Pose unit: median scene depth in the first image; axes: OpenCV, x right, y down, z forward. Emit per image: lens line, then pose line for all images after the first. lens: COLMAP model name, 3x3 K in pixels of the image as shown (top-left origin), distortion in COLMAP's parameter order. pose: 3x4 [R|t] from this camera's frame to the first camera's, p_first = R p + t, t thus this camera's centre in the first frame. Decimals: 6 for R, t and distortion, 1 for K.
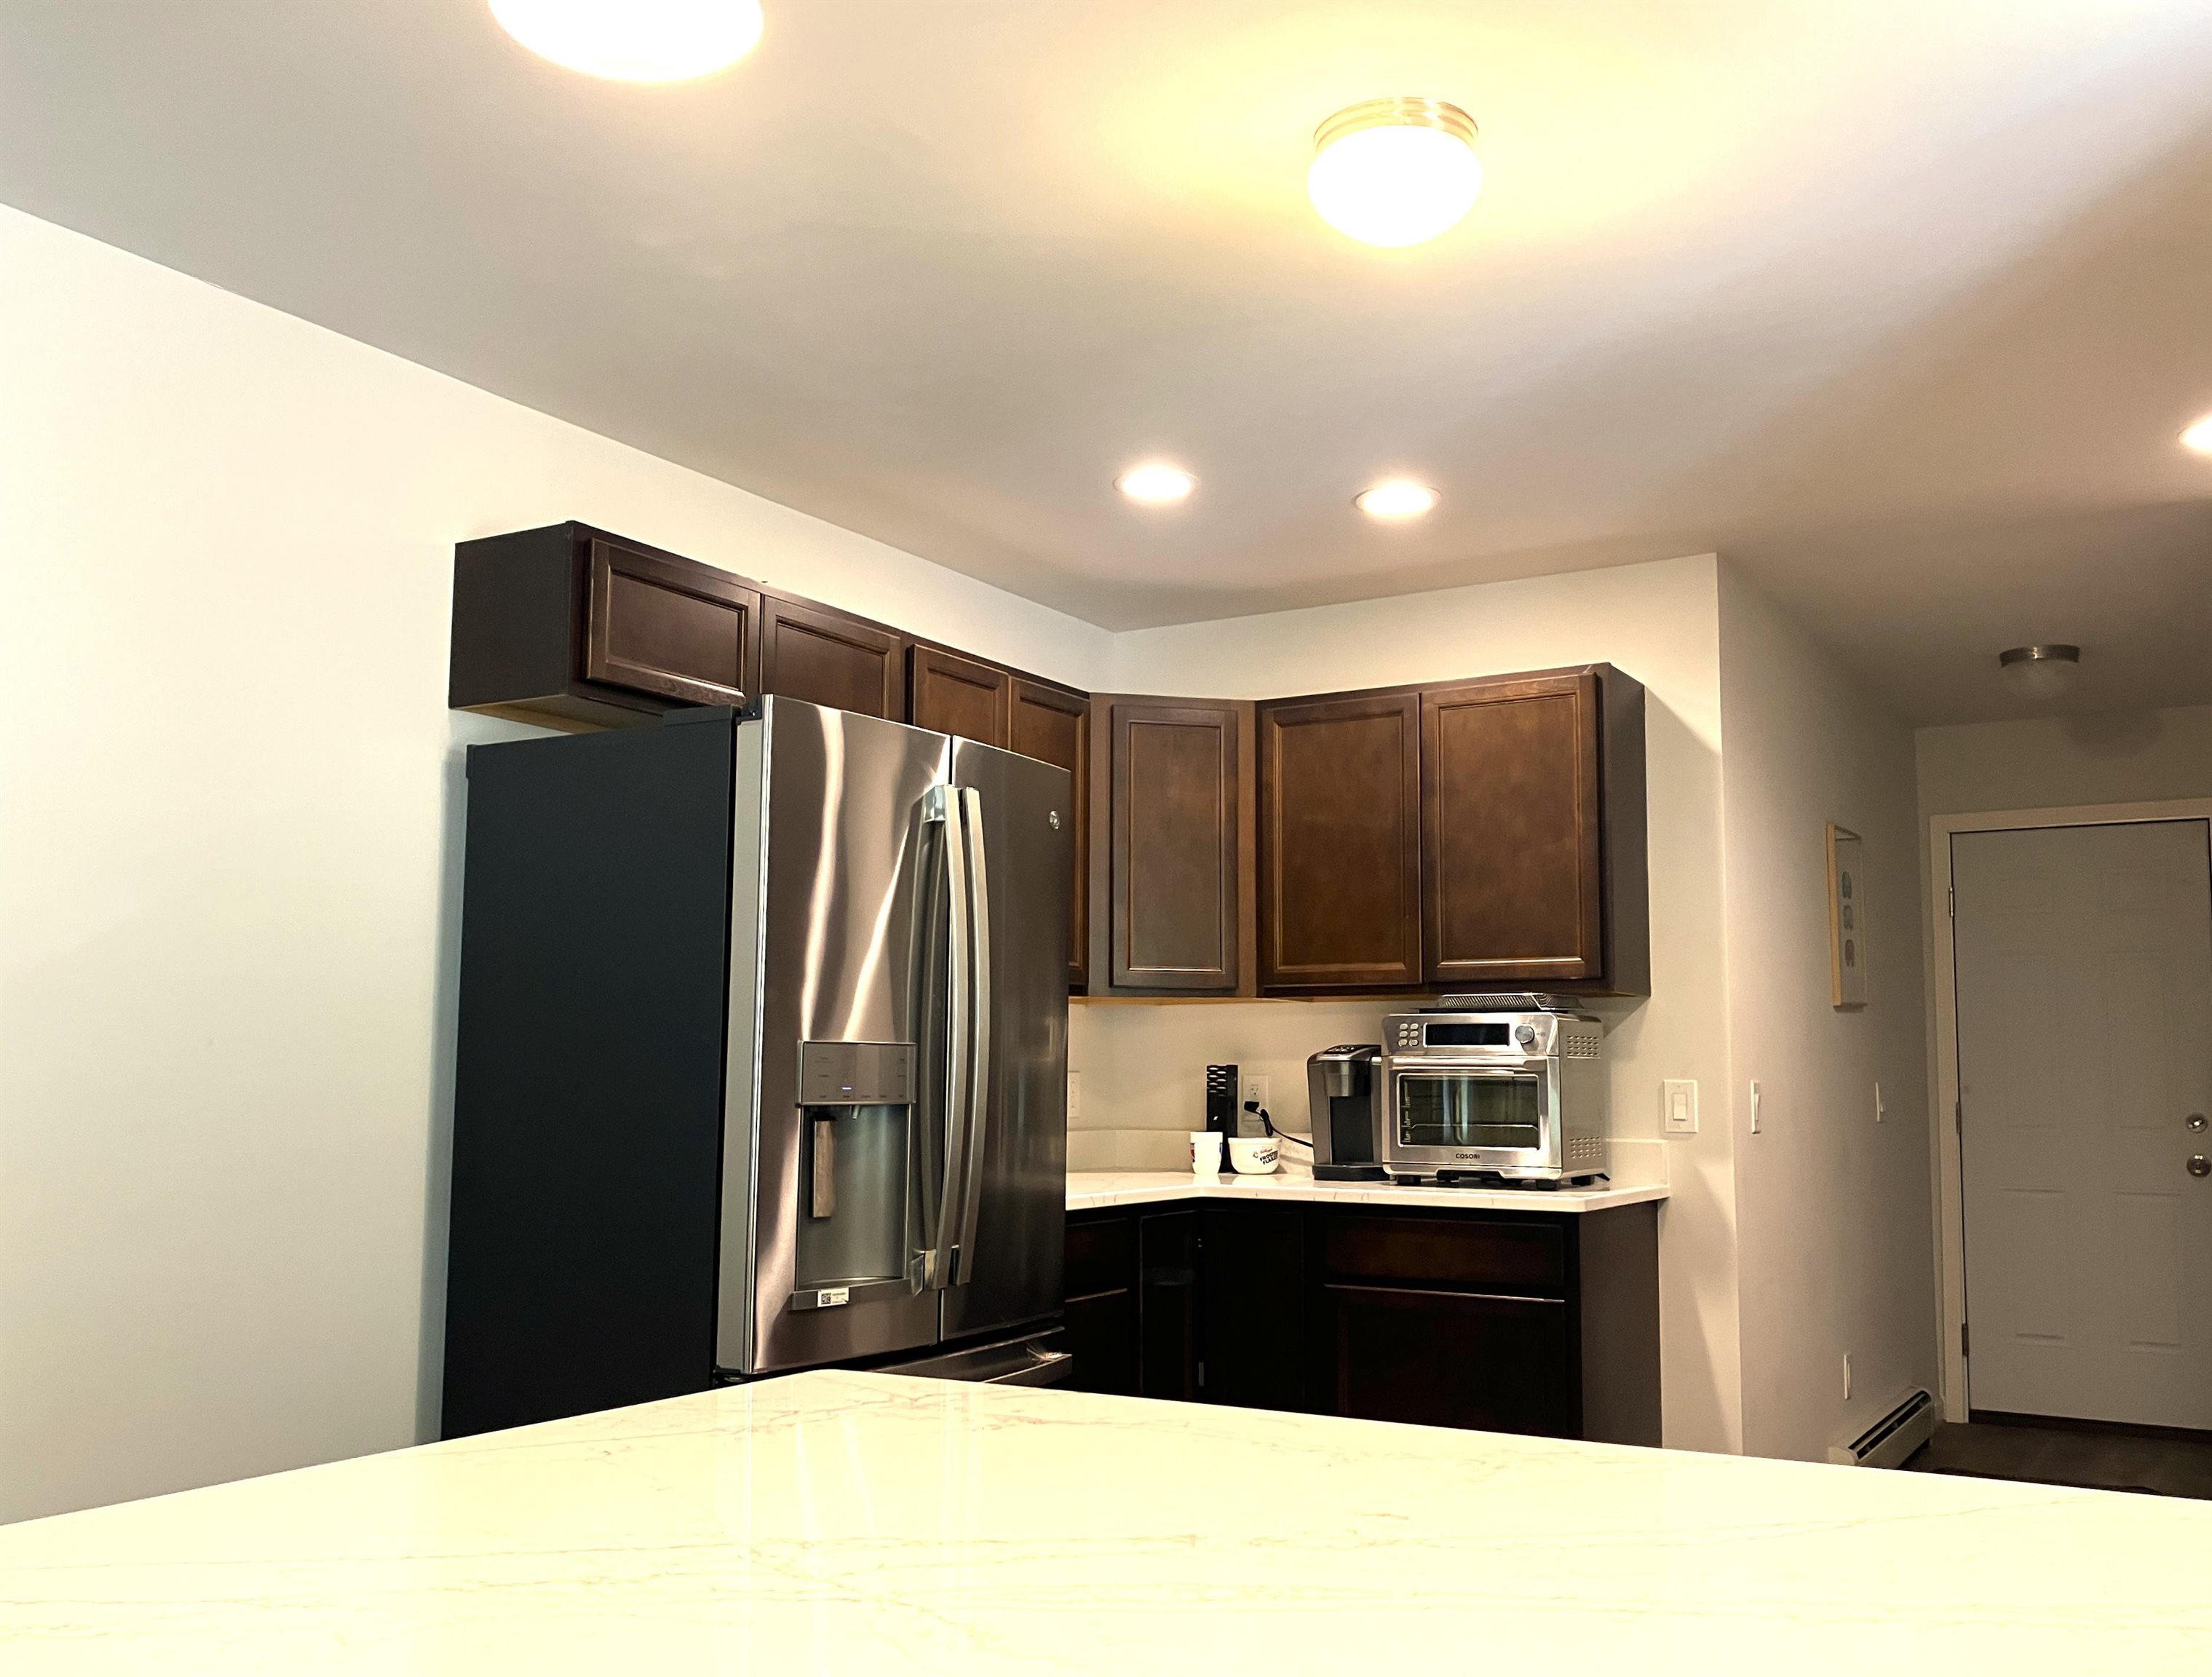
lens RADIAL K [[2012.4, 0, 1106.0], [0, 2012.4, 838.5], [0, 0, 1]] dist [-0.005291, -0.002091]
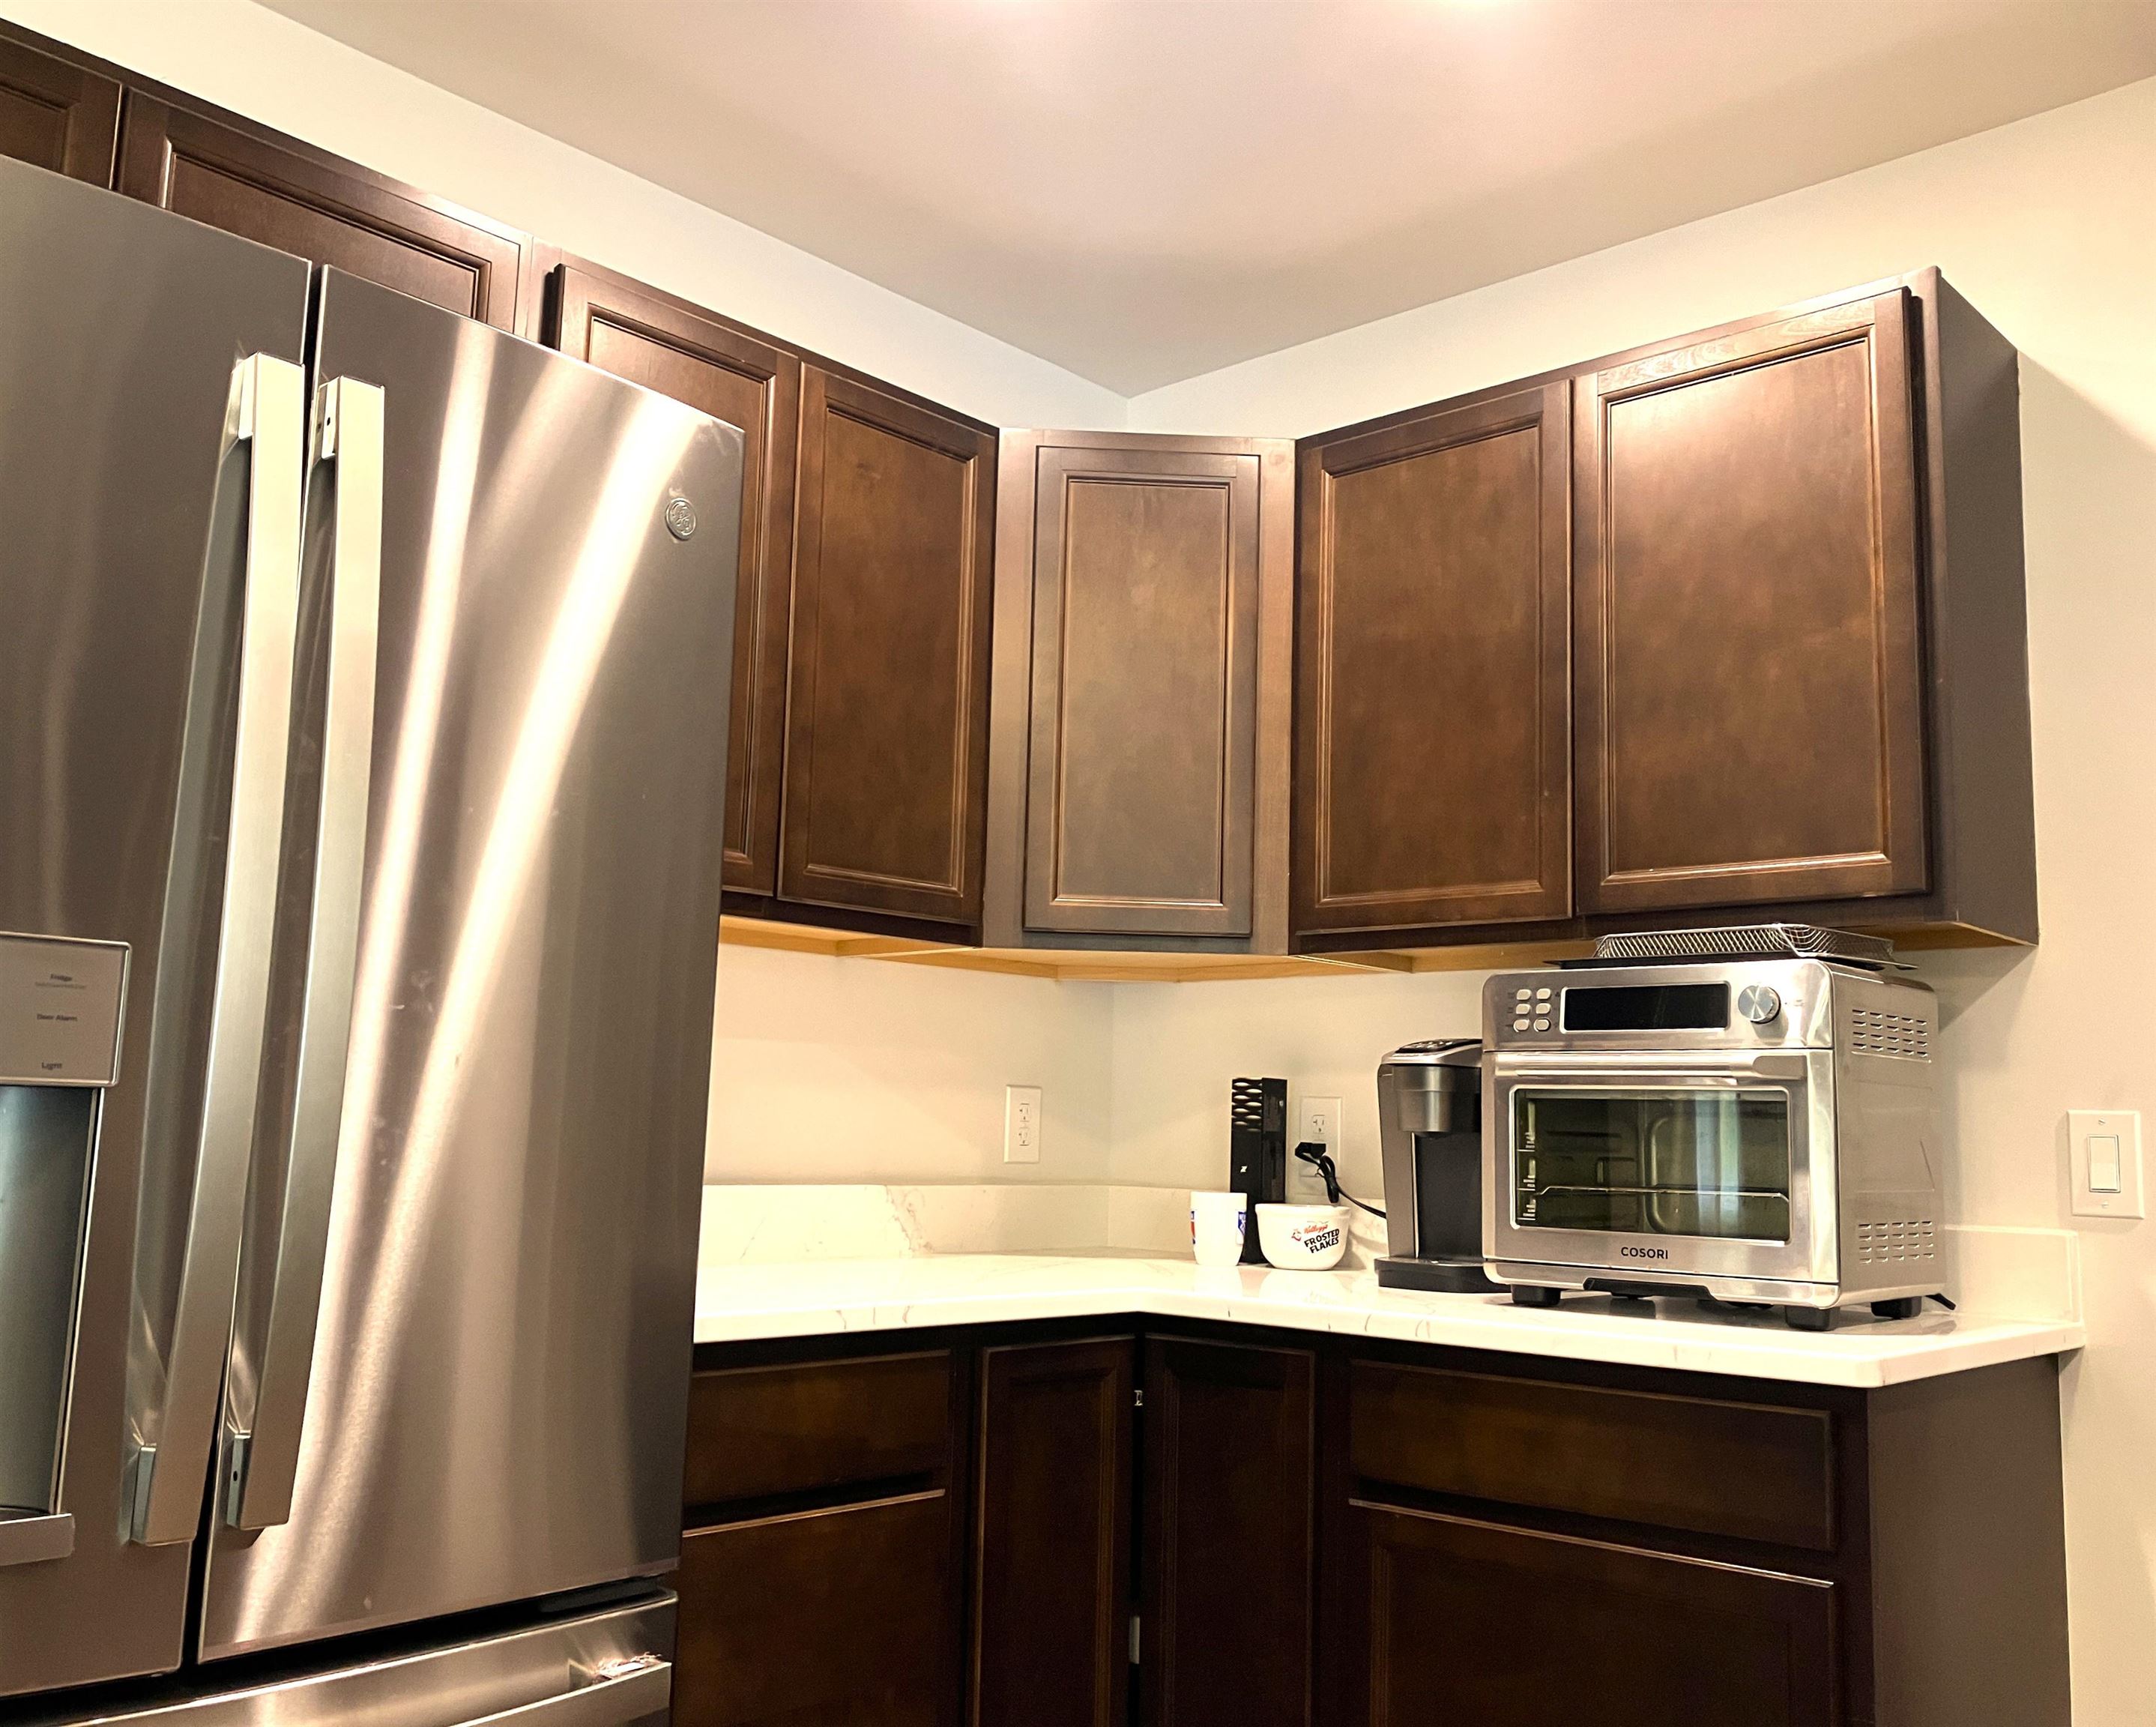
lens RADIAL K [[1960.0, 0, 1078.0], [0, 1960.0, 863.5], [0, 0, 1]] dist [-0.015913, -0.010693]
pose [[0.980084, -0.004813, -0.198525, 0.132000], [0.000157, 0.999725, -0.023463, 0.069779], [0.198583, 0.022965, 0.979815, 0.473357]]
